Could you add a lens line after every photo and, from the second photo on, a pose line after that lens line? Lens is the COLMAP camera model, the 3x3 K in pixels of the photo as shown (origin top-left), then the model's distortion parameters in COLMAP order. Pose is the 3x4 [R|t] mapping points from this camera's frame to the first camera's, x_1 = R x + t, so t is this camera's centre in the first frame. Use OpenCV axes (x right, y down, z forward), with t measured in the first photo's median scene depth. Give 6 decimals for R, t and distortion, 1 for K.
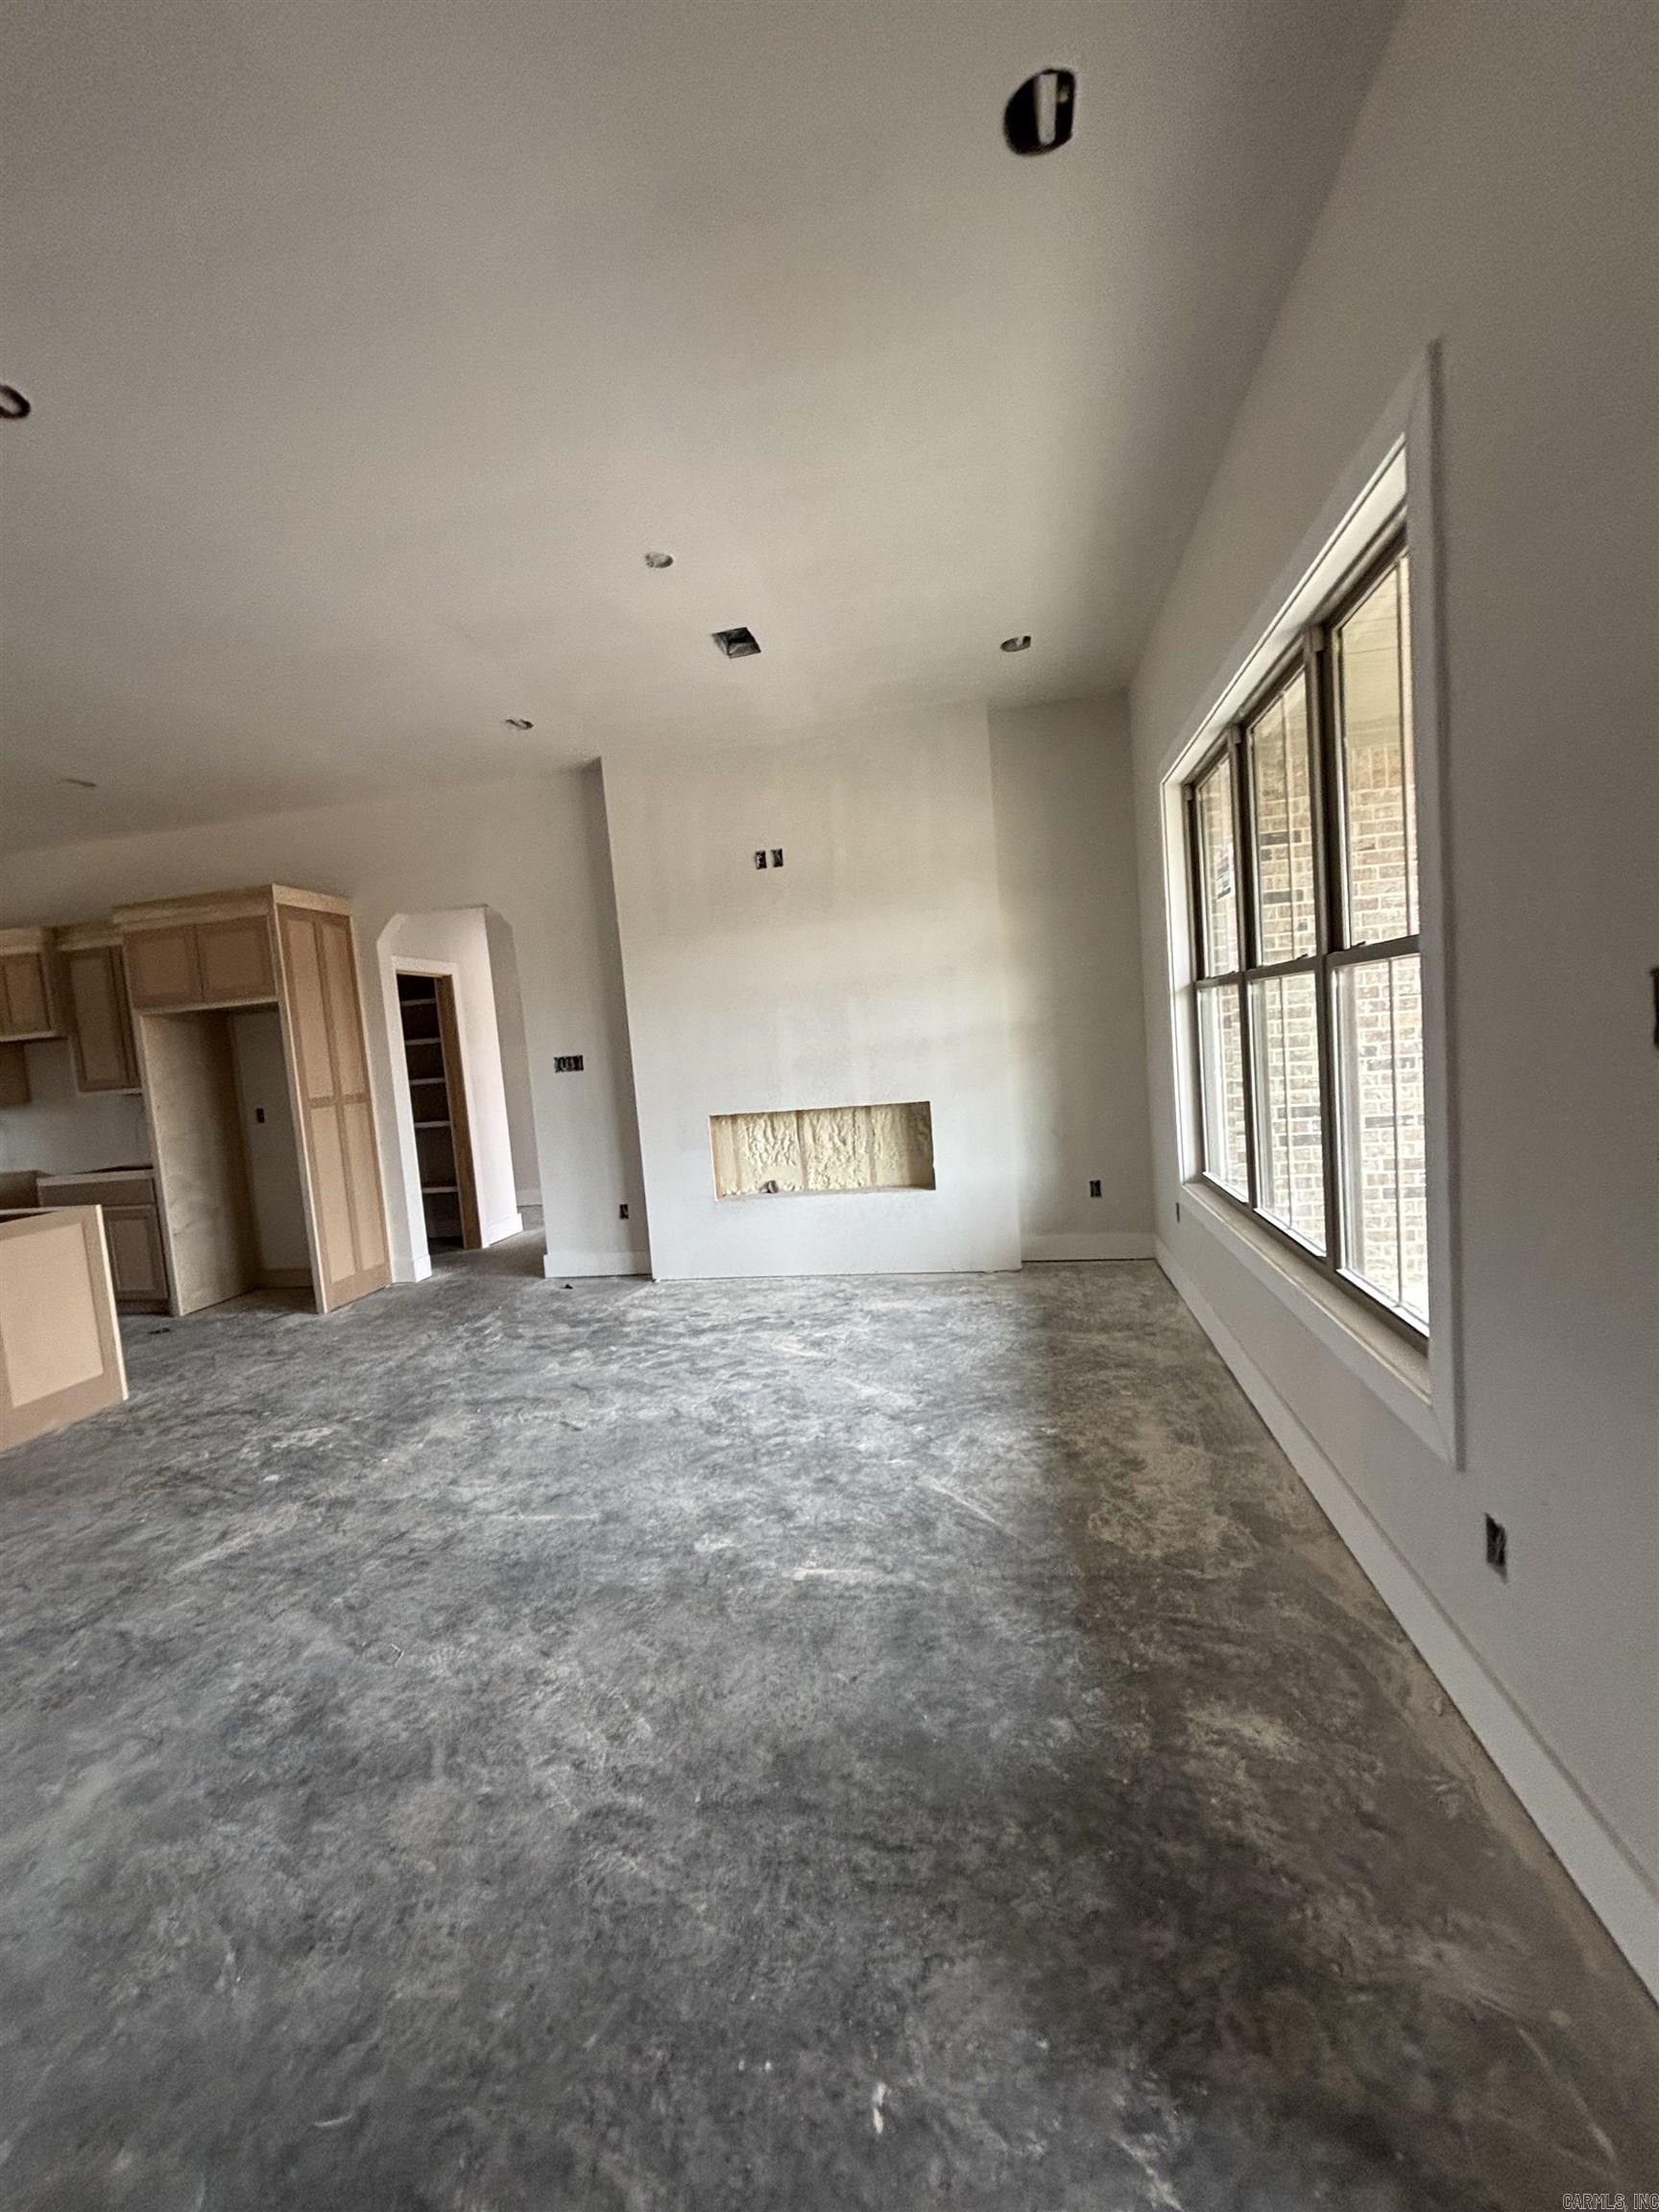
lens RADIAL K [[883.6, 0, 827.6], [0, 883.6, 1102.2], [0, 0, 1]] dist [0.000105, 0.000008]
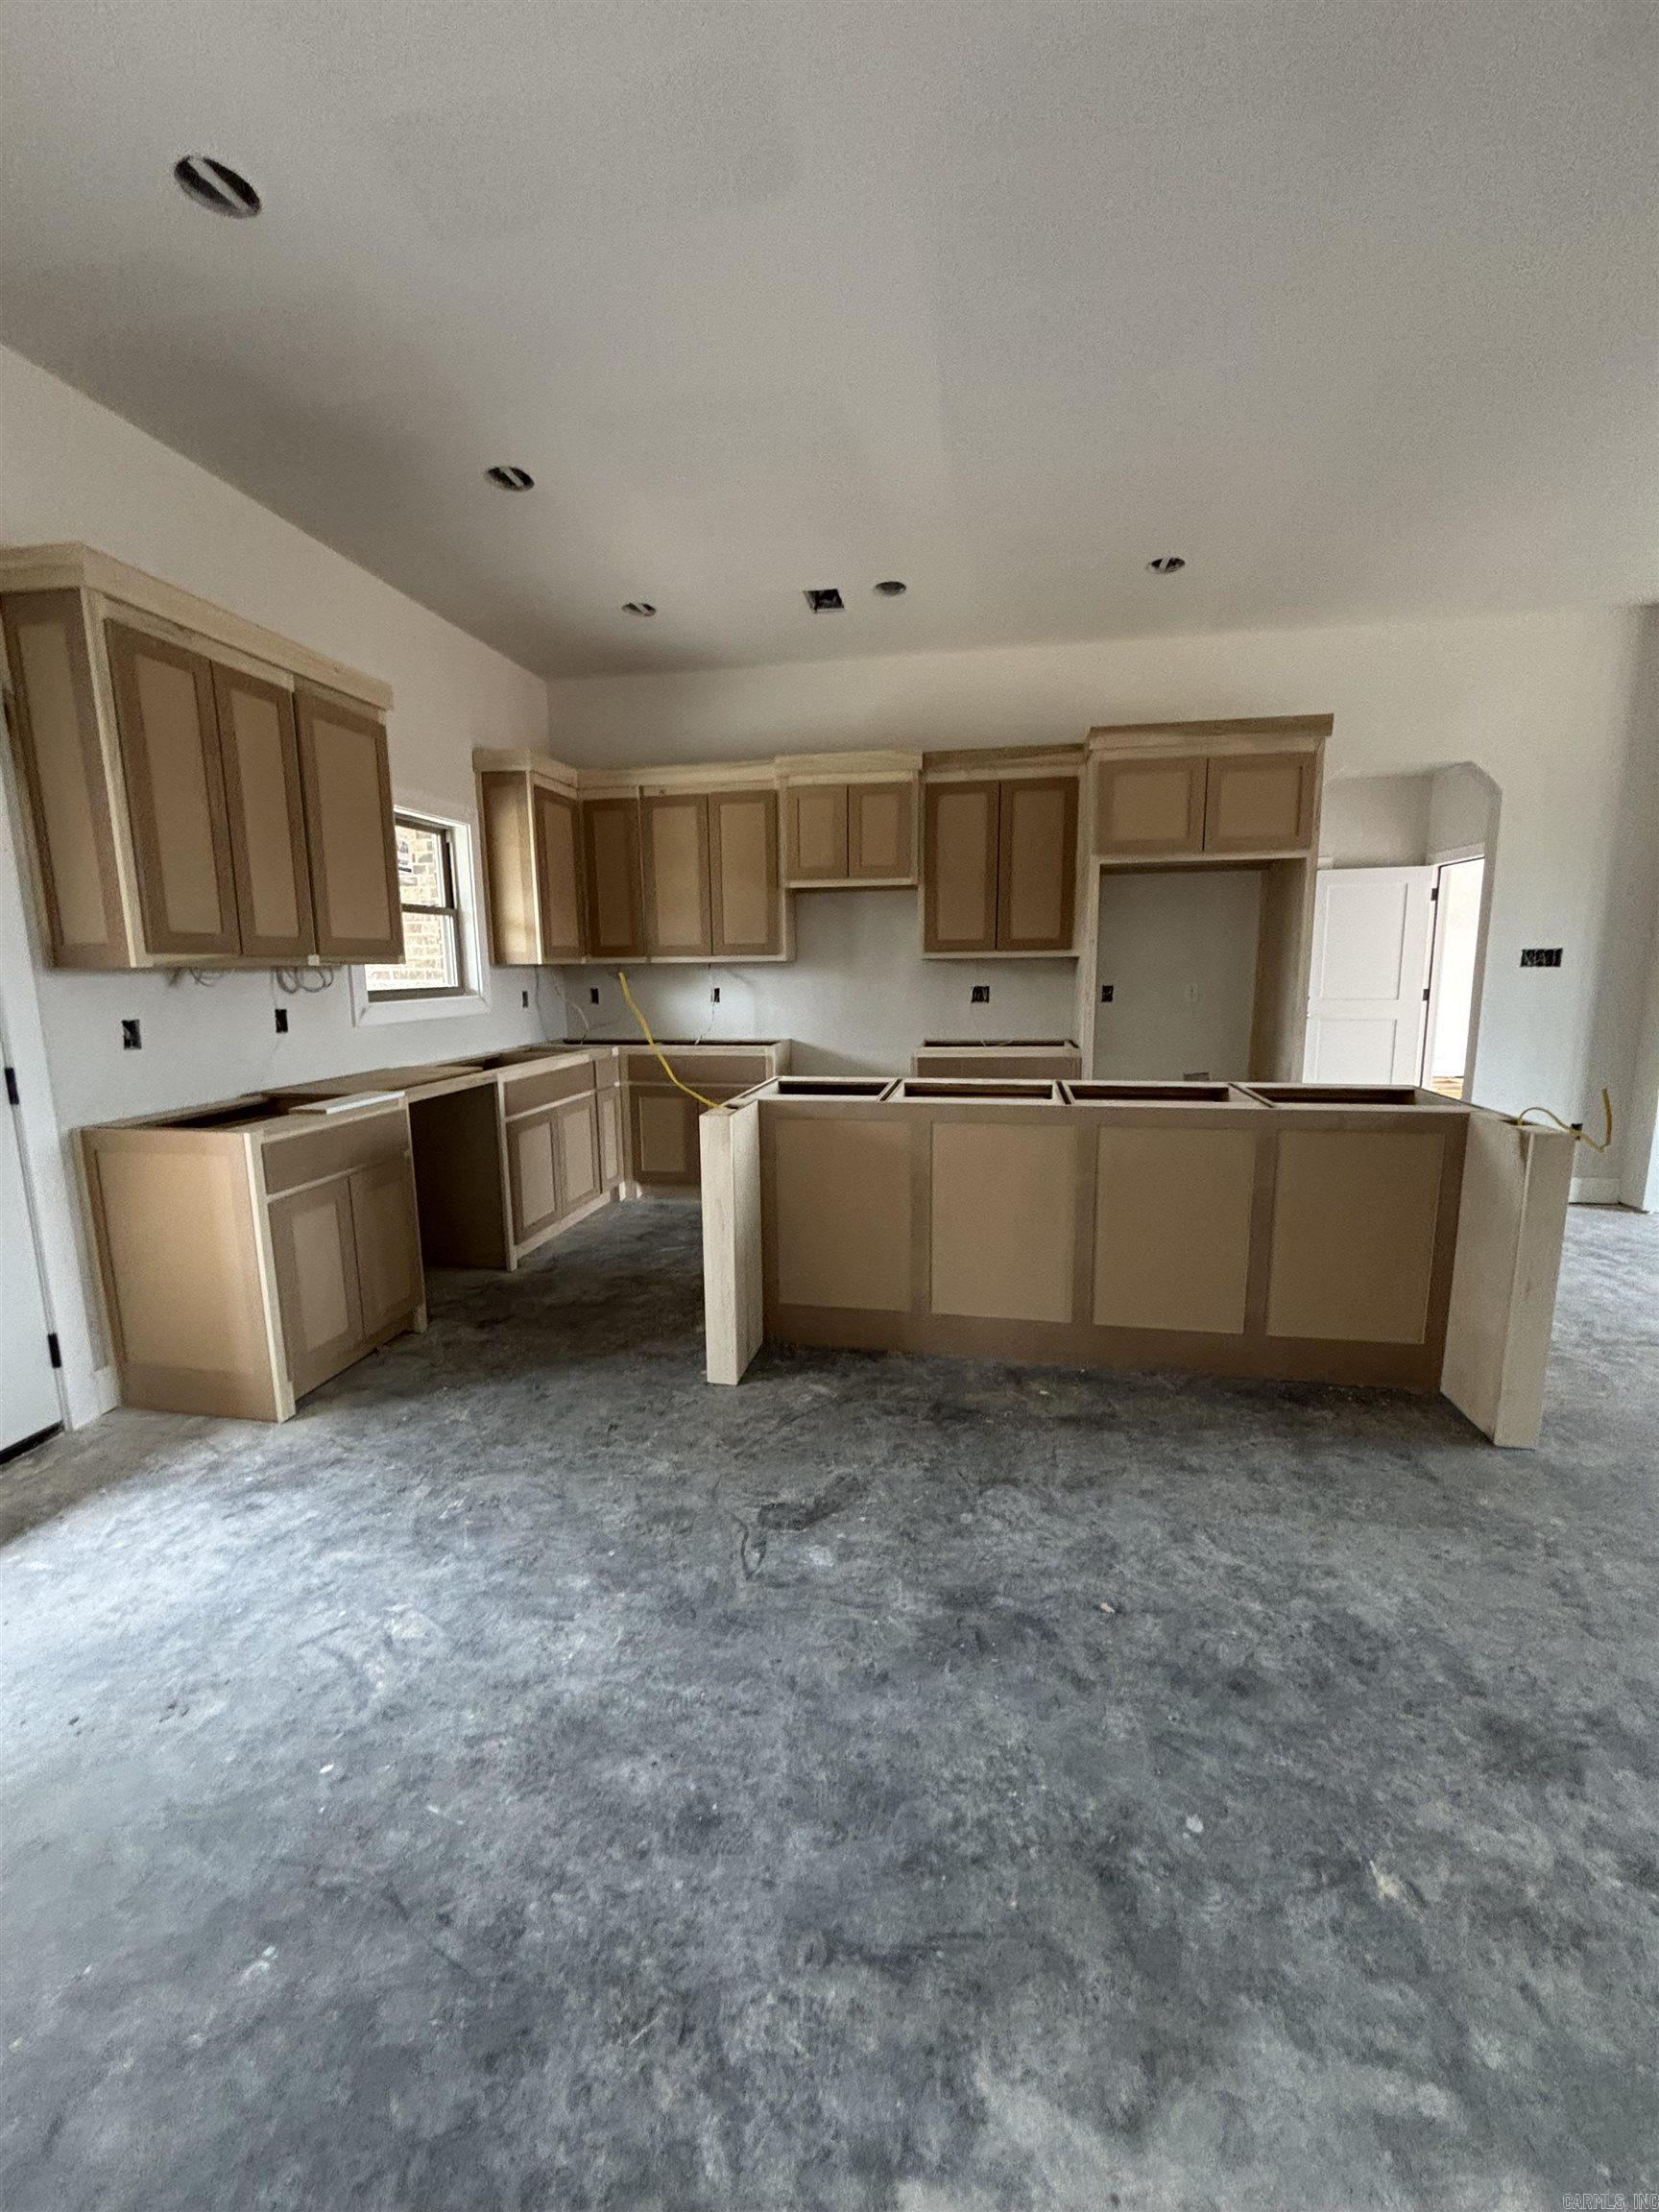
lens RADIAL K [[883.6, 0, 844.1], [0, 883.6, 1105.5], [0, 0, 1]] dist [0.000105, 0.000008]
pose [[0.997439, 0.065726, 0.028214, -1.020667], [-0.067903, 0.994081, 0.084803, 0.075388], [-0.022473, -0.086502, 0.995998, 0.142694]]
